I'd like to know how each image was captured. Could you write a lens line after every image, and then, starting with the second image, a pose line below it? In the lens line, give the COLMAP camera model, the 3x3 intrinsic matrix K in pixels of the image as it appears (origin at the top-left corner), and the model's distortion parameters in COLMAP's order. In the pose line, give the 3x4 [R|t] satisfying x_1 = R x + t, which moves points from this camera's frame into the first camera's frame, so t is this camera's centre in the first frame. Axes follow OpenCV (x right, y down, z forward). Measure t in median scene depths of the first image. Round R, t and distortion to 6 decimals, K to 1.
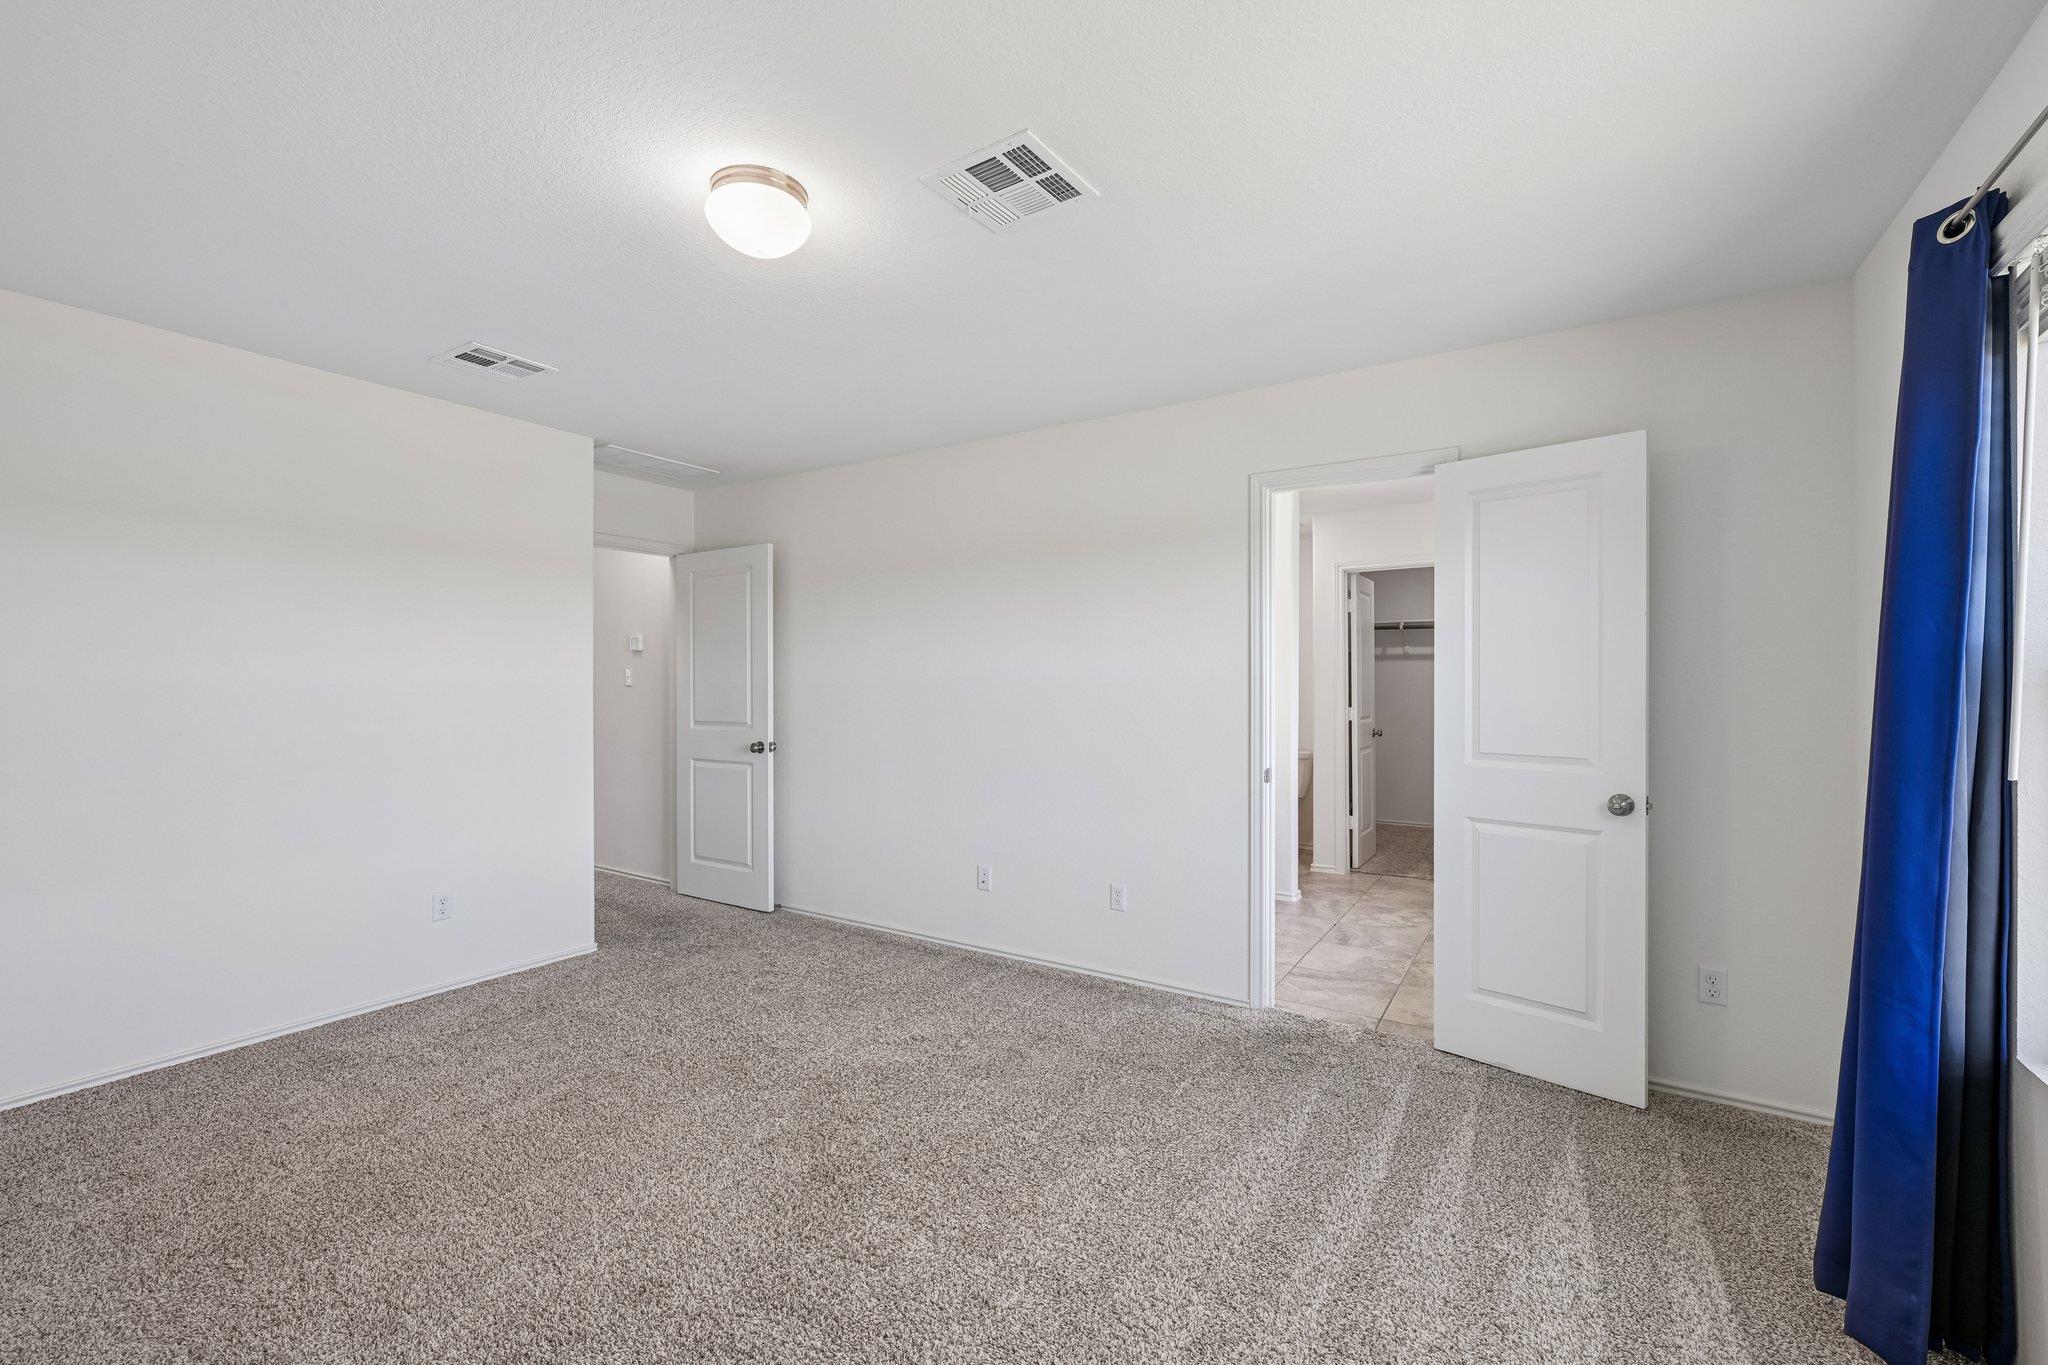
lens RADIAL K [[870.8, 0, 1016.1], [0, 870.8, 687.2], [0, 0, 1]] dist [0.000006, 0.000936]
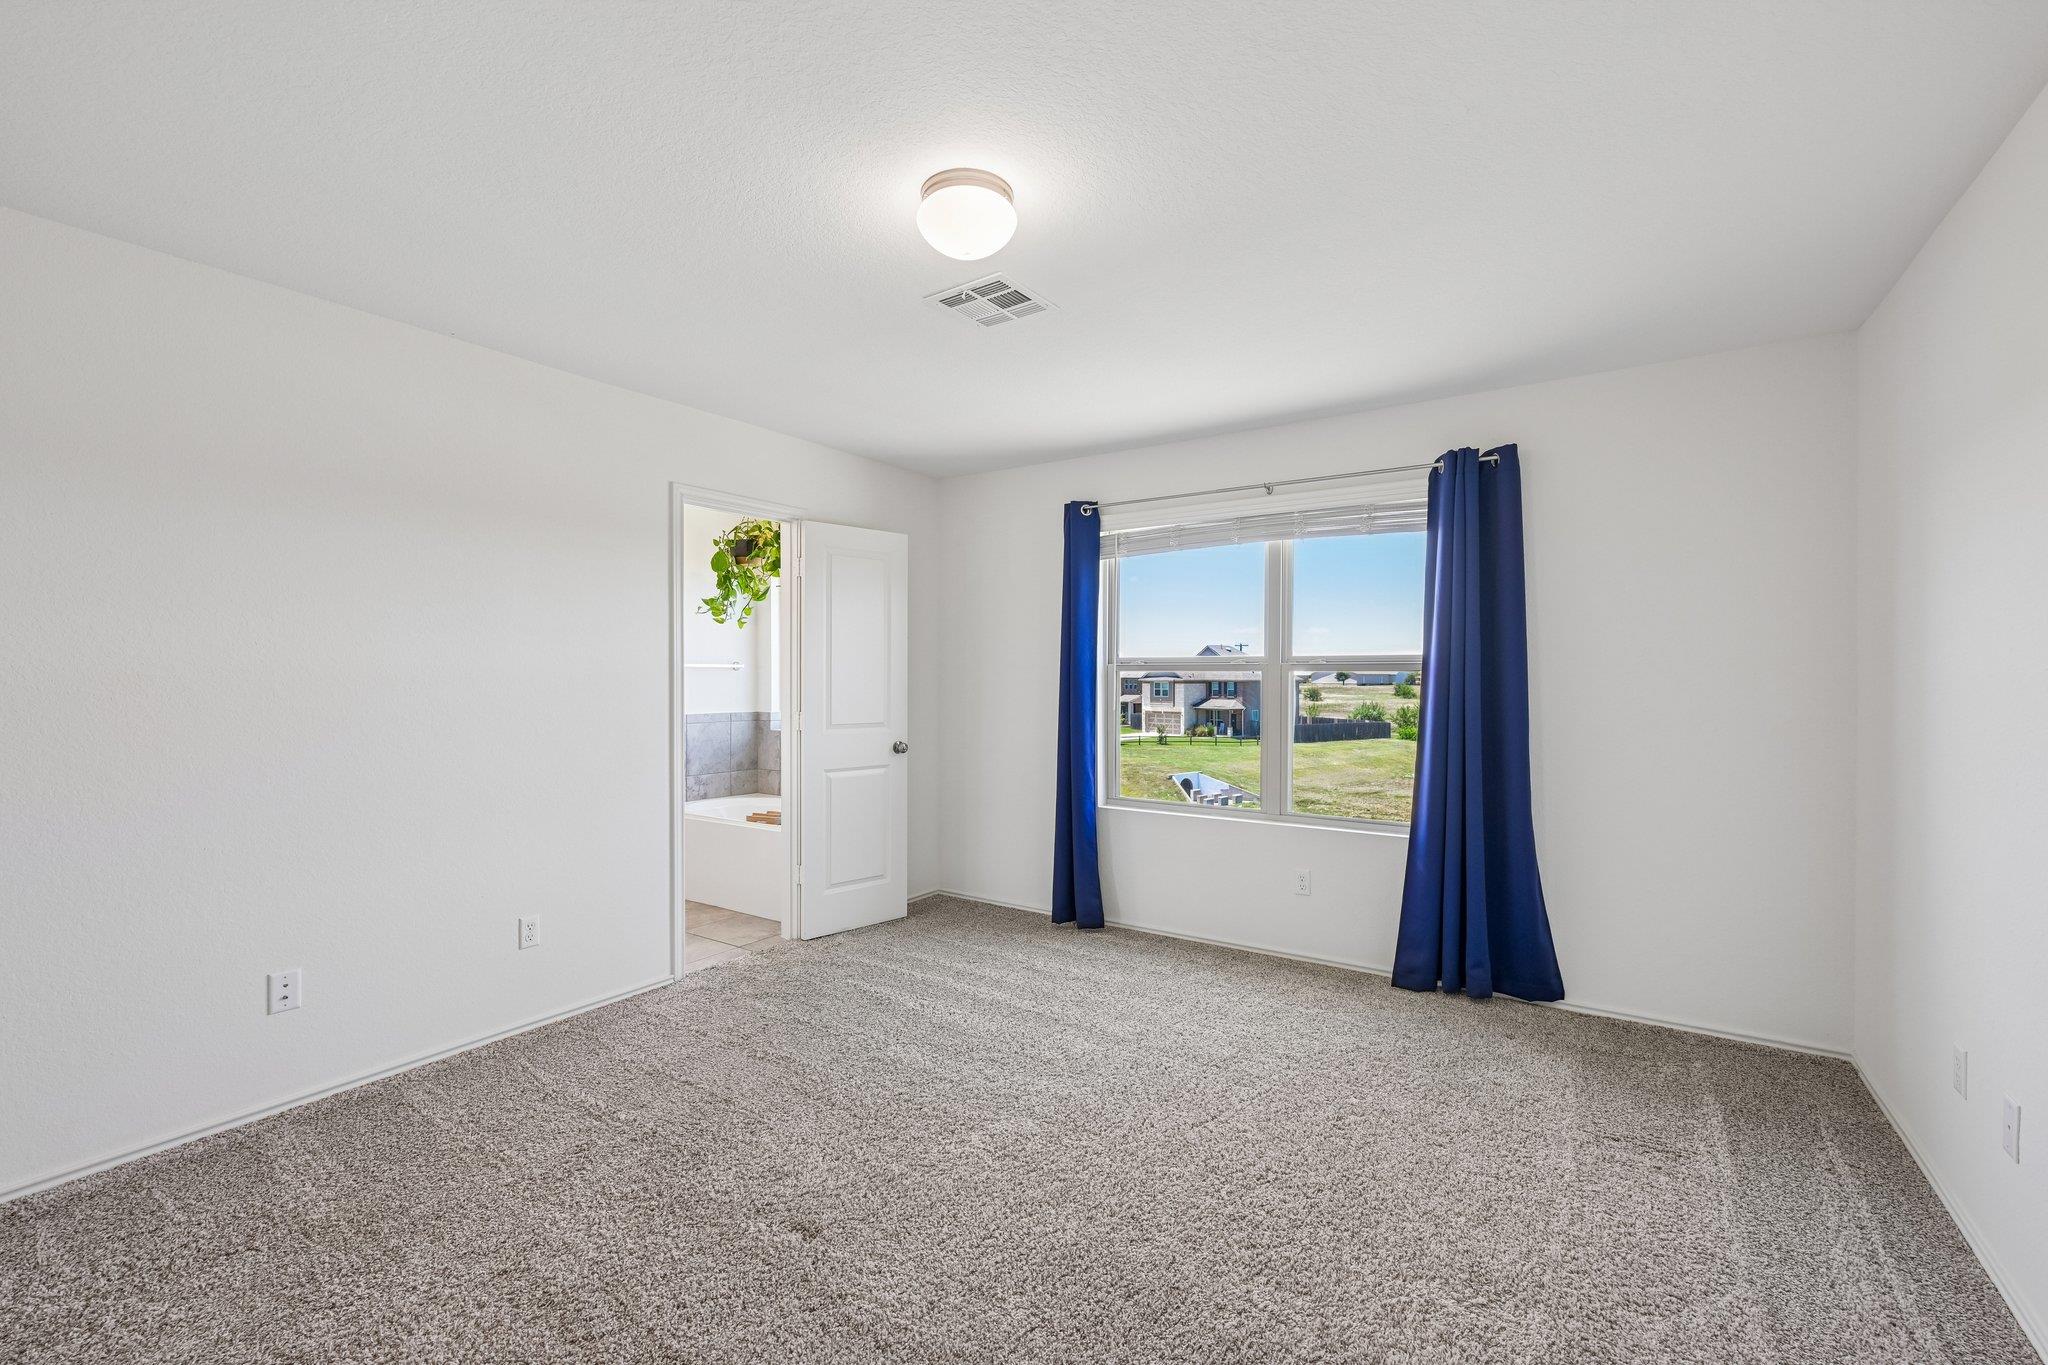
lens RADIAL K [[870.8, 0, 1021.2], [0, 870.8, 681.0], [0, 0, 1]] dist [0.000006, 0.000936]
pose [[0.019783, -0.011639, 0.999737, -0.799299], [0.004890, 0.999921, 0.011544, -0.011781], [-0.999792, 0.004661, 0.019838, 0.558134]]
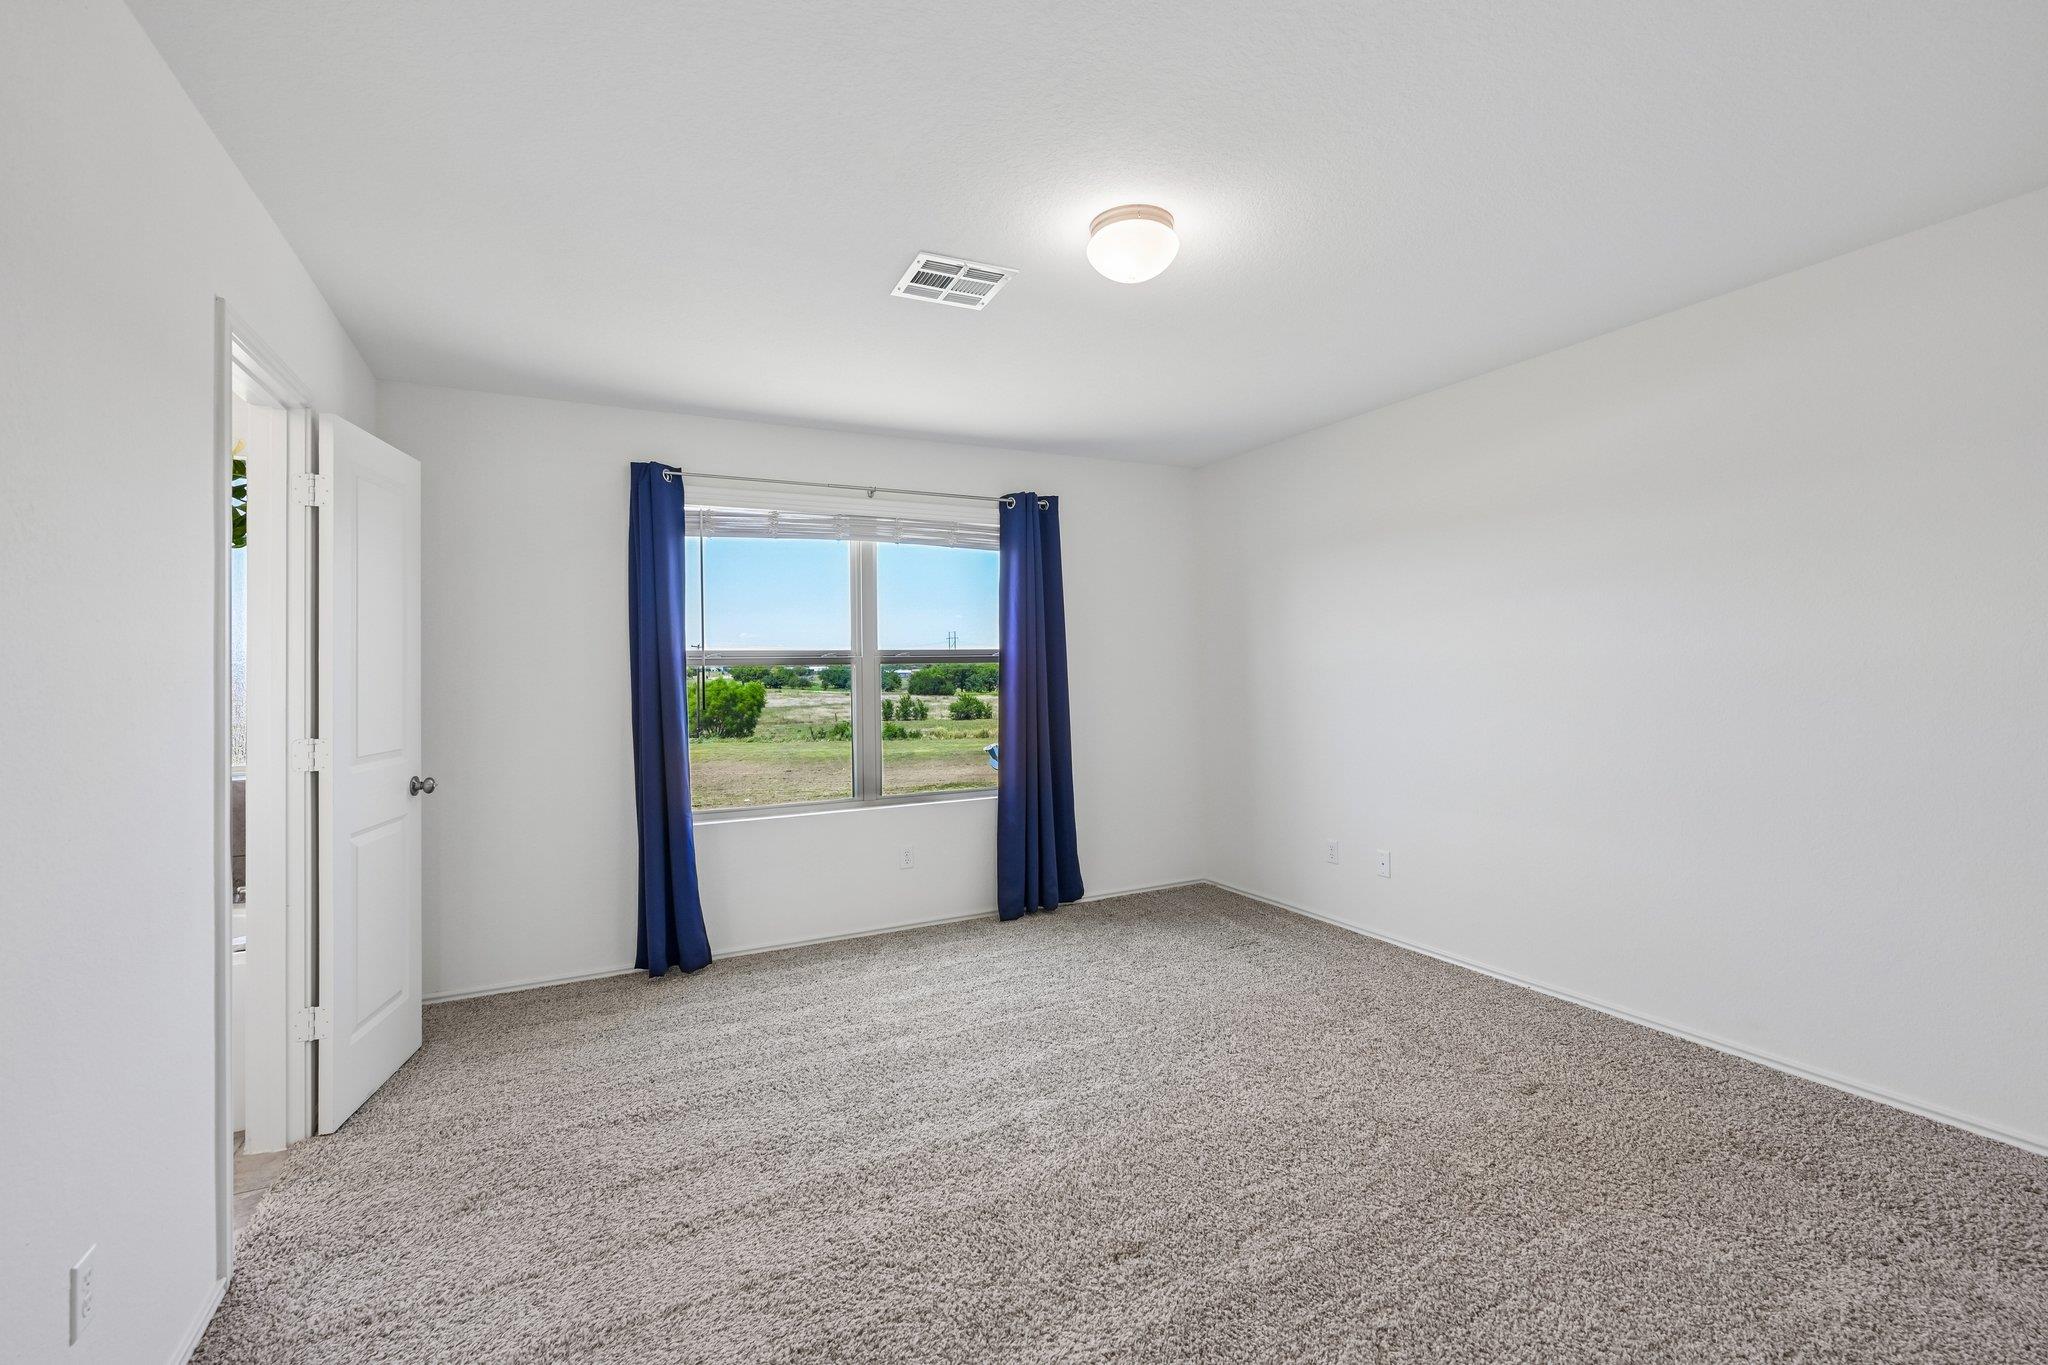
lens RADIAL K [[870.8, 0, 1020.2], [0, 870.8, 667.4], [0, 0, 1]] dist [0.000006, 0.000936]
pose [[-0.861382, 0.014263, 0.507757, -0.424464], [0.017060, 0.999854, 0.000854, -0.003097], [-0.507670, 0.009398, -0.861500, 1.217732]]
